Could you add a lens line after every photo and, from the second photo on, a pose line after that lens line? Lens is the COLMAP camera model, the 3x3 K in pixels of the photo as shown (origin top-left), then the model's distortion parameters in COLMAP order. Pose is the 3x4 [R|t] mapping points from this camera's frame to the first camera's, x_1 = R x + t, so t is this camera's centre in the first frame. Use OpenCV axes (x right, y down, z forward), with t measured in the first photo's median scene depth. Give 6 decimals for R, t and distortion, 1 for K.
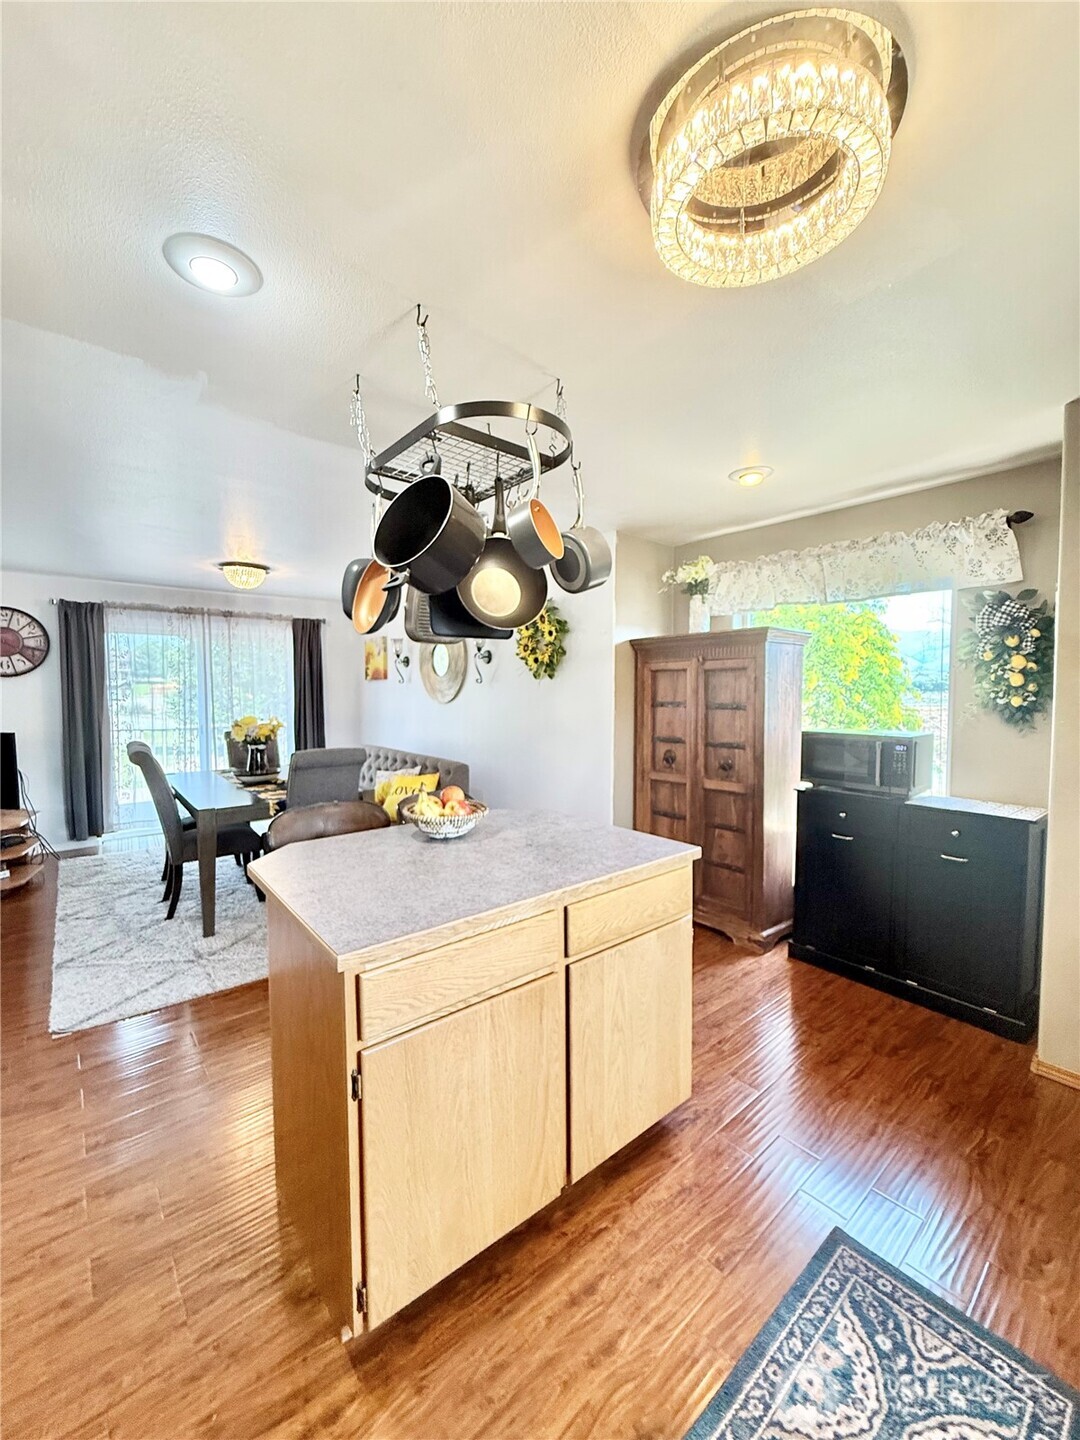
lens RADIAL K [[573.1, 0, 540.9], [0, 573.1, 715.4], [0, 0, 1]] dist [-0.001597, 0.000121]
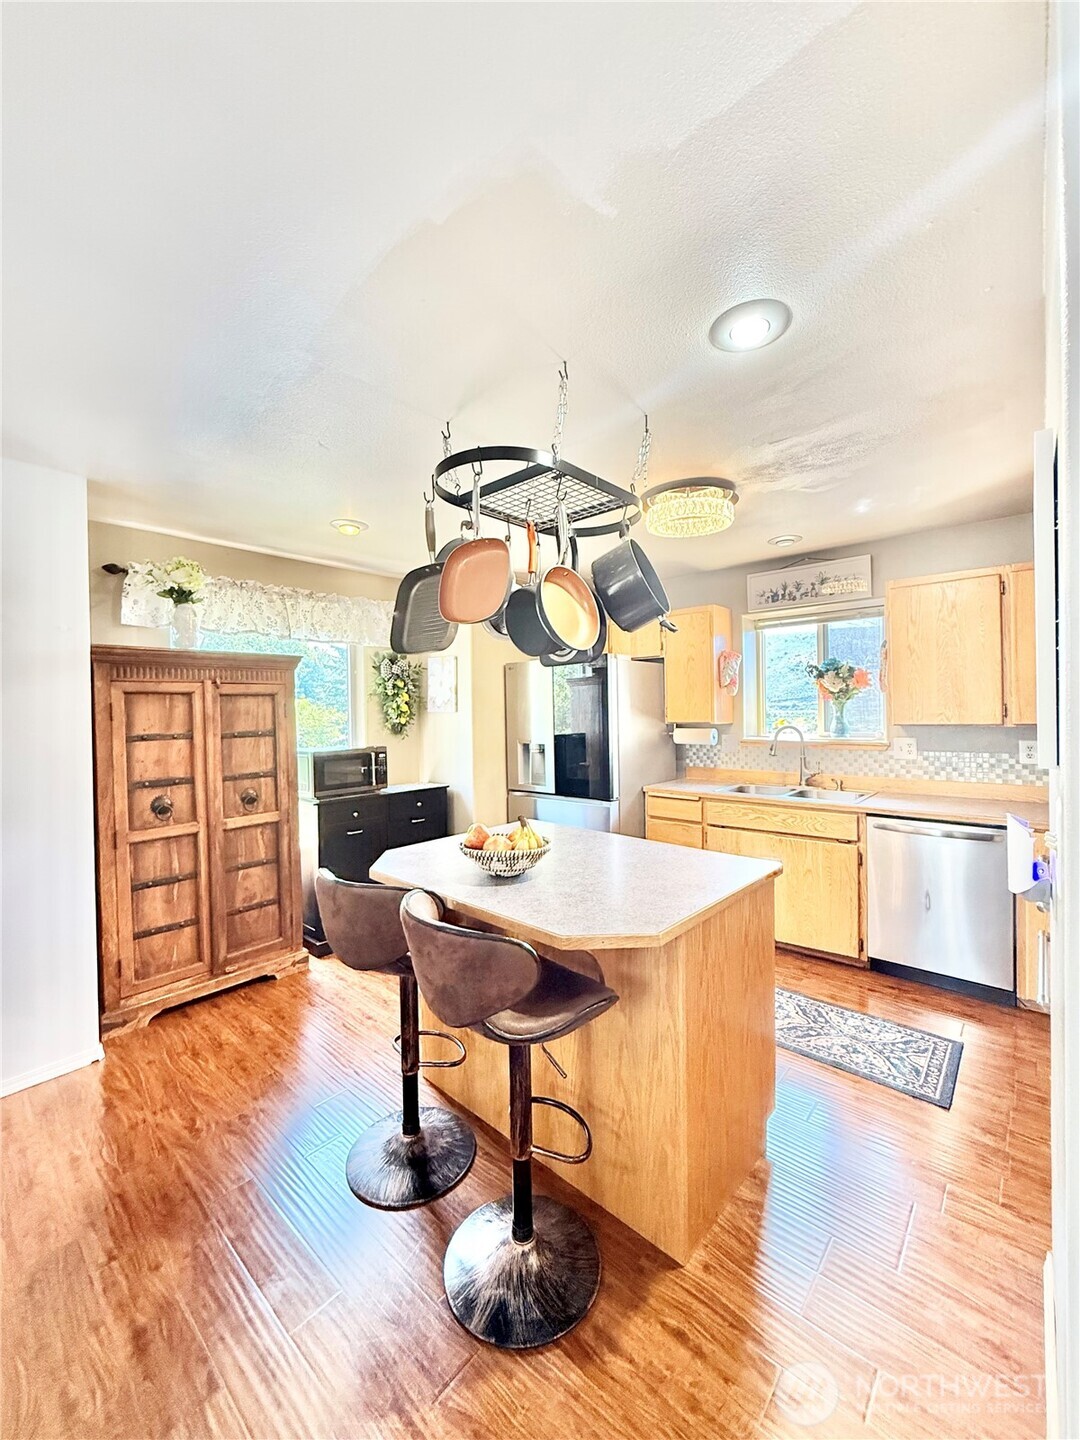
lens RADIAL K [[573.1, 0, 540.9], [0, 573.1, 715.4], [0, 0, 1]] dist [-0.001597, 0.000121]
pose [[-0.143004, -0.006228, 0.989702, -0.595363], [0.062563, 0.997923, 0.015319, -0.027481], [-0.987743, 0.064109, -0.142318, 0.589280]]
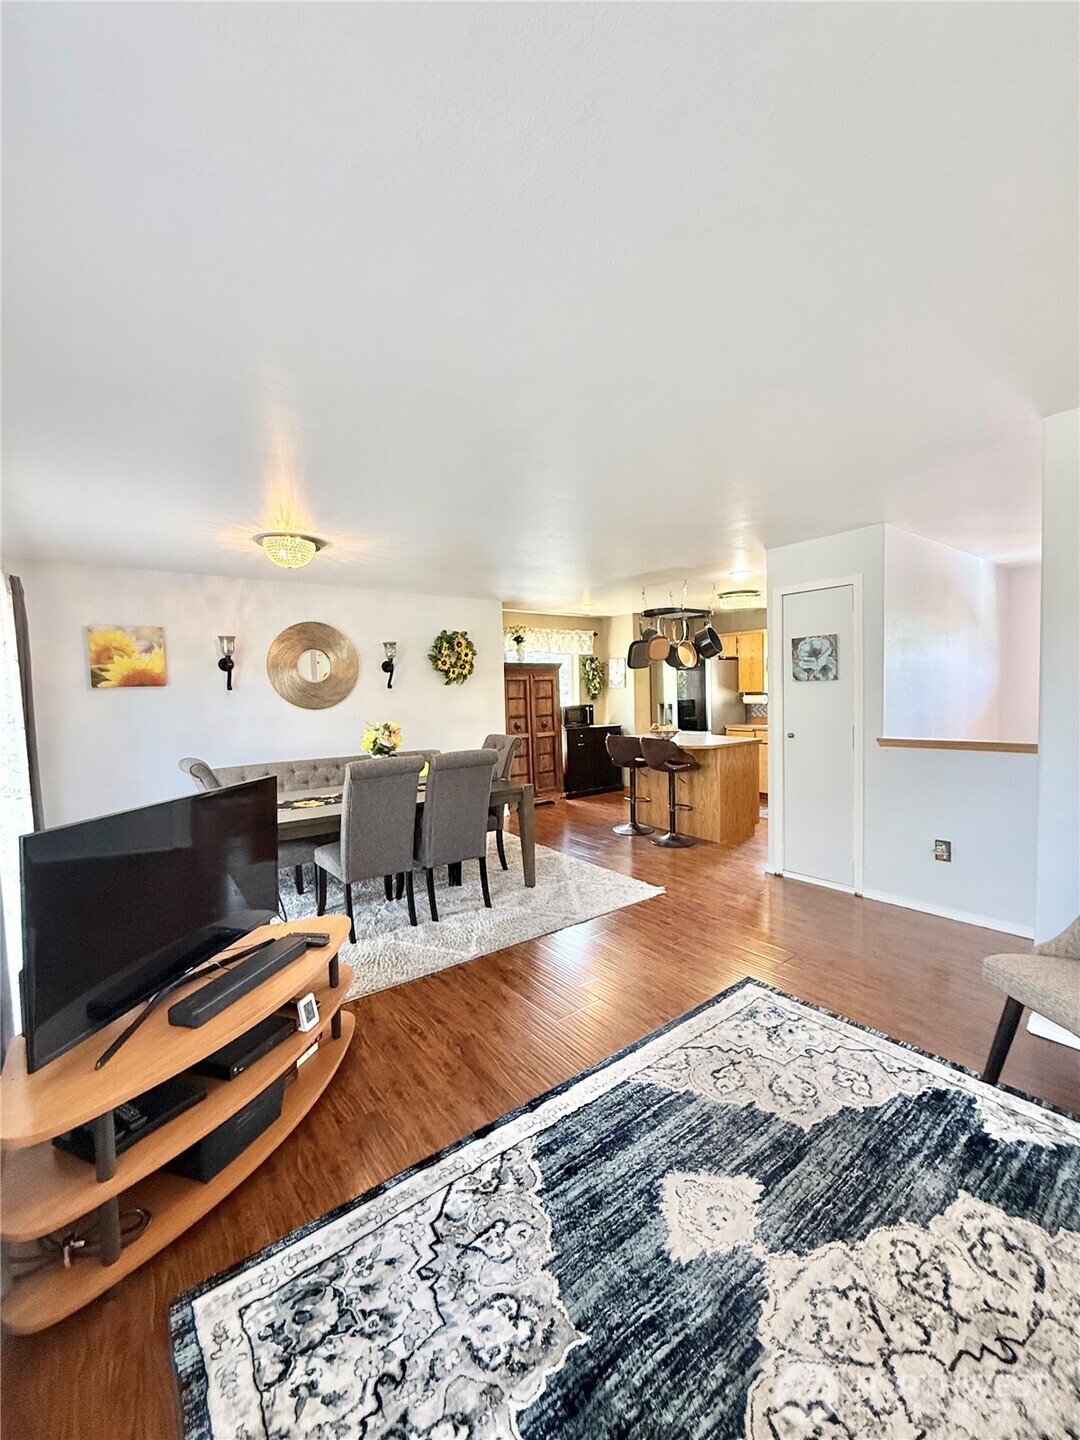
lens RADIAL K [[573.1, 0, 540.9], [0, 573.1, 715.4], [0, 0, 1]] dist [-0.001597, 0.000121]
pose [[0.050831, -0.046311, 0.997633, -1.644942], [0.071531, 0.996528, 0.042615, -0.037389], [-0.996142, 0.069195, 0.053967, 0.800821]]
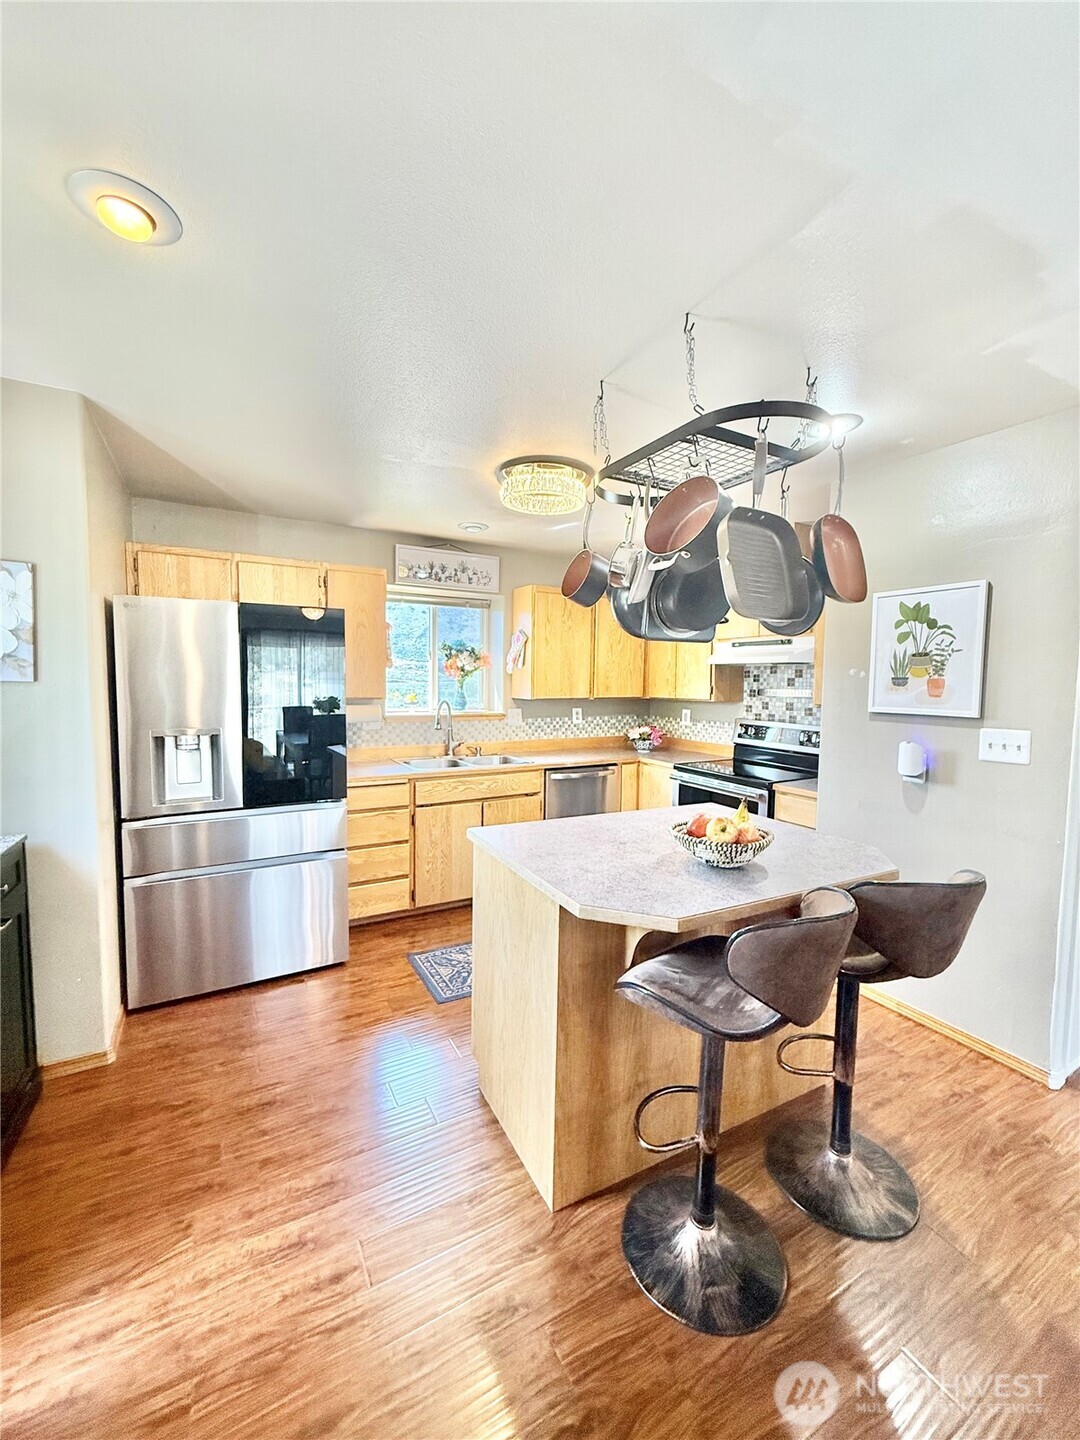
lens RADIAL K [[573.1, 0, 540.9], [0, 573.1, 715.4], [0, 0, 1]] dist [-0.001597, 0.000121]
pose [[-0.981411, -0.022804, 0.190561, -0.034545], [-0.002358, 0.994274, 0.106839, -0.053863], [-0.191906, 0.104404, -0.975844, 1.032357]]
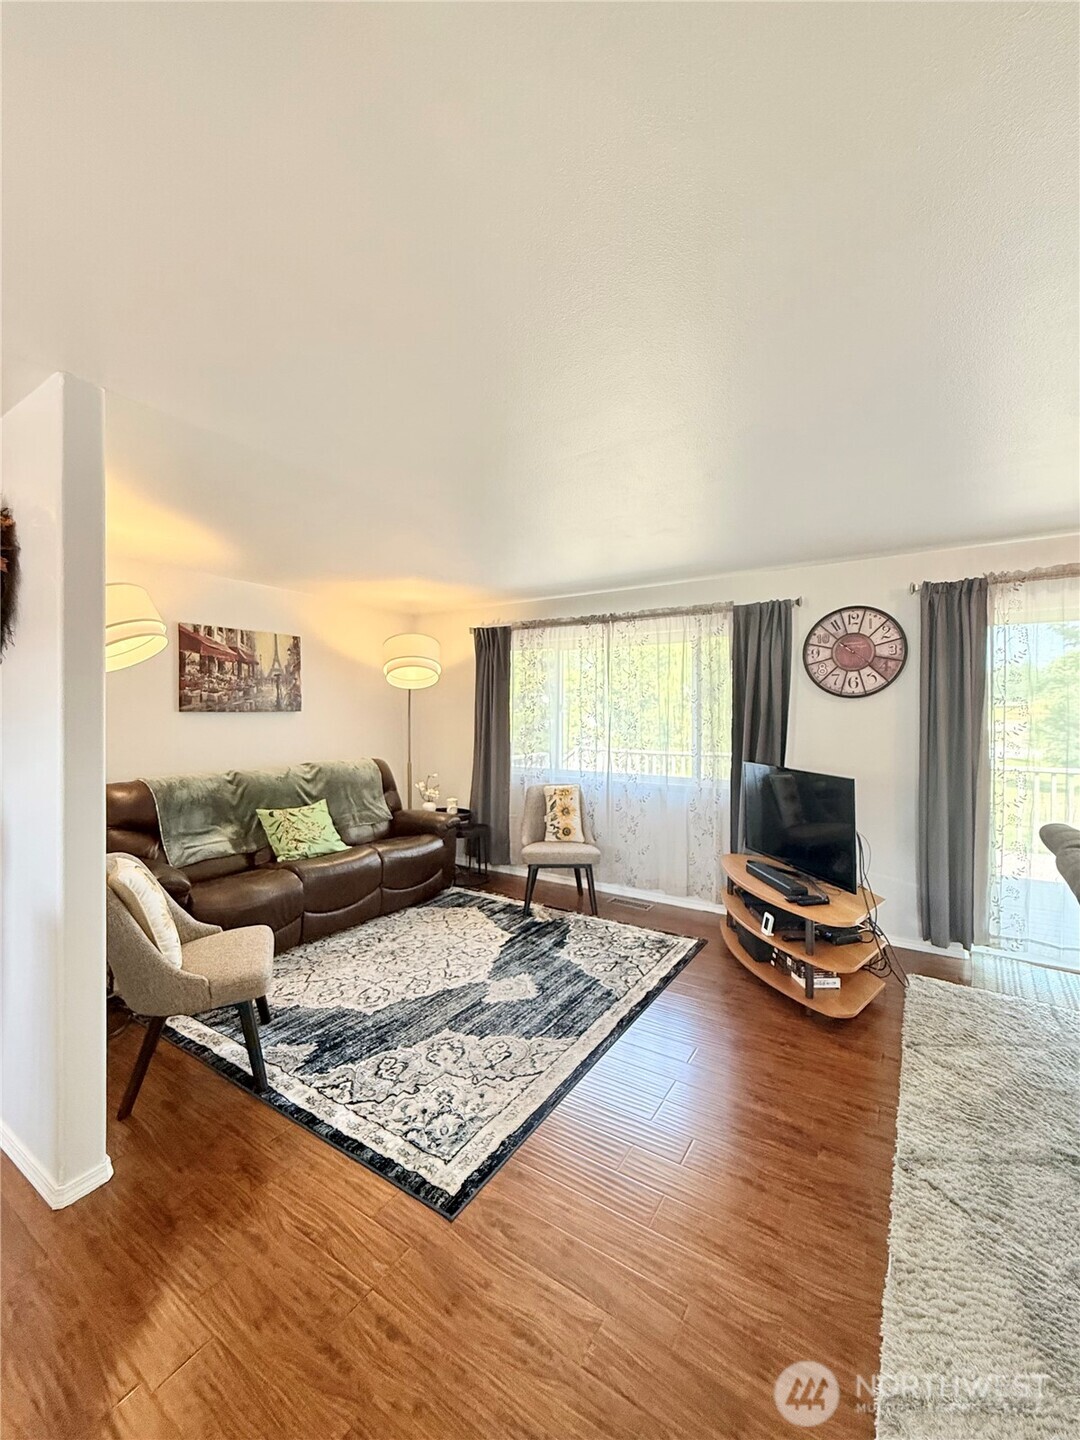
lens RADIAL K [[573.1, 0, 540.9], [0, 573.1, 715.4], [0, 0, 1]] dist [-0.001597, 0.000121]
pose [[0.288786, 0.004247, -0.957384, -0.432700], [-0.045861, 0.998904, -0.009403, -0.024198], [0.956295, 0.046622, 0.288664, 0.508945]]
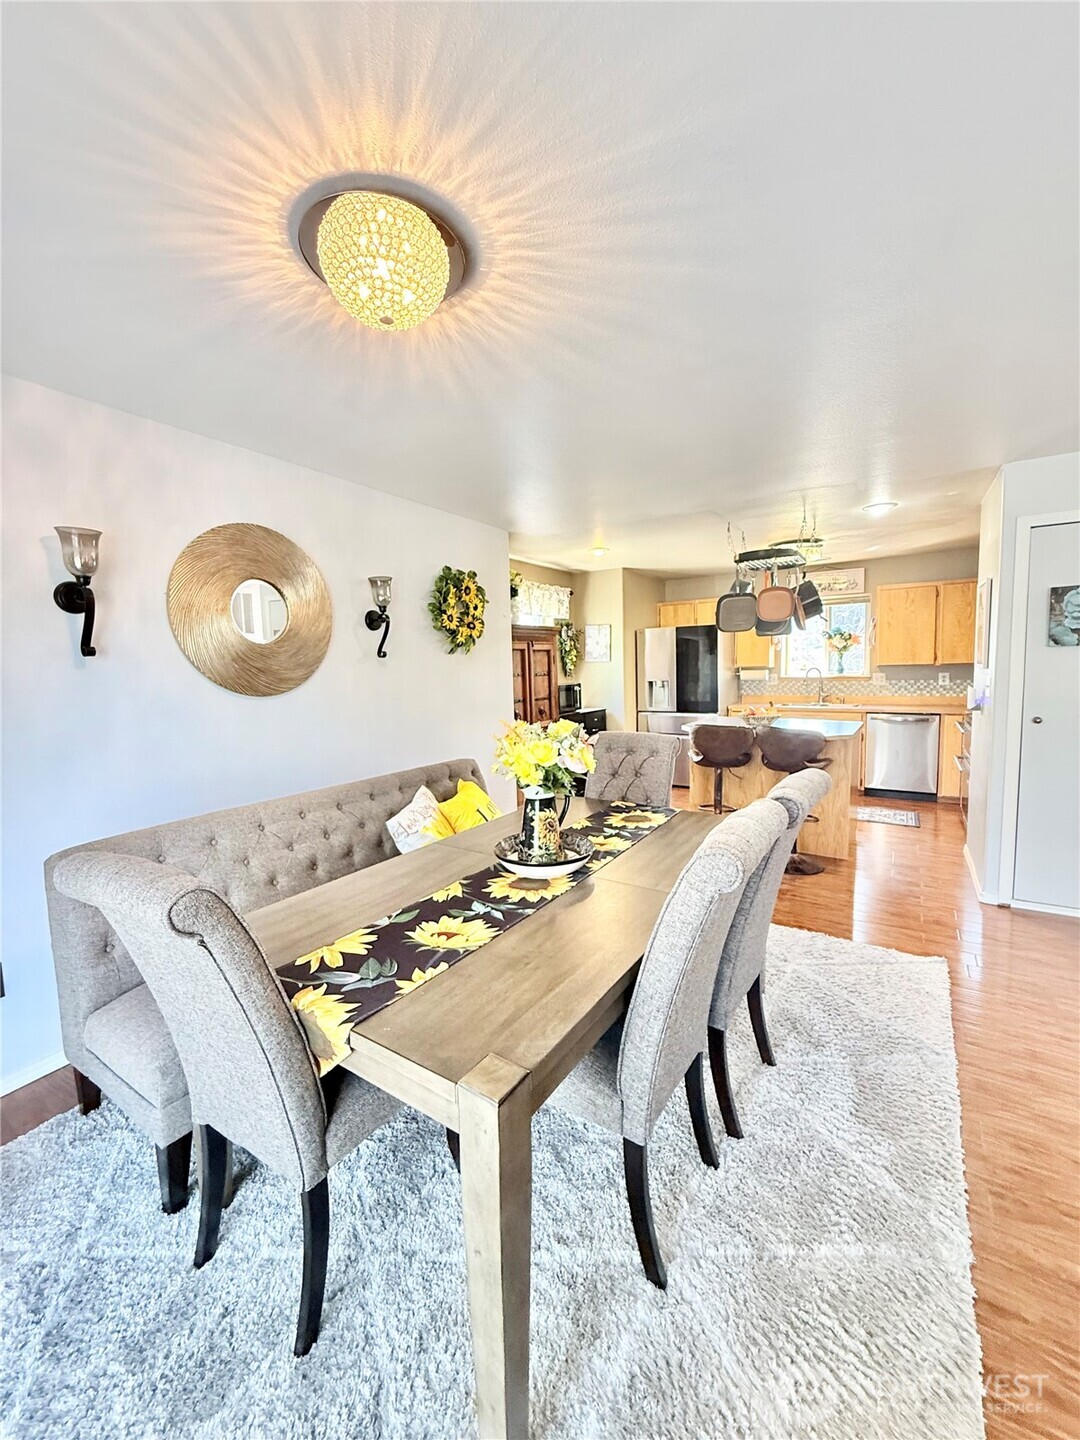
lens RADIAL K [[573.1, 0, 540.9], [0, 573.1, 715.4], [0, 0, 1]] dist [-0.001597, 0.000121]
pose [[-0.295892, -0.077589, 0.952065, -1.066155], [0.069925, 0.992262, 0.102597, -0.057741], [-0.952659, 0.096931, -0.288177, 1.309325]]
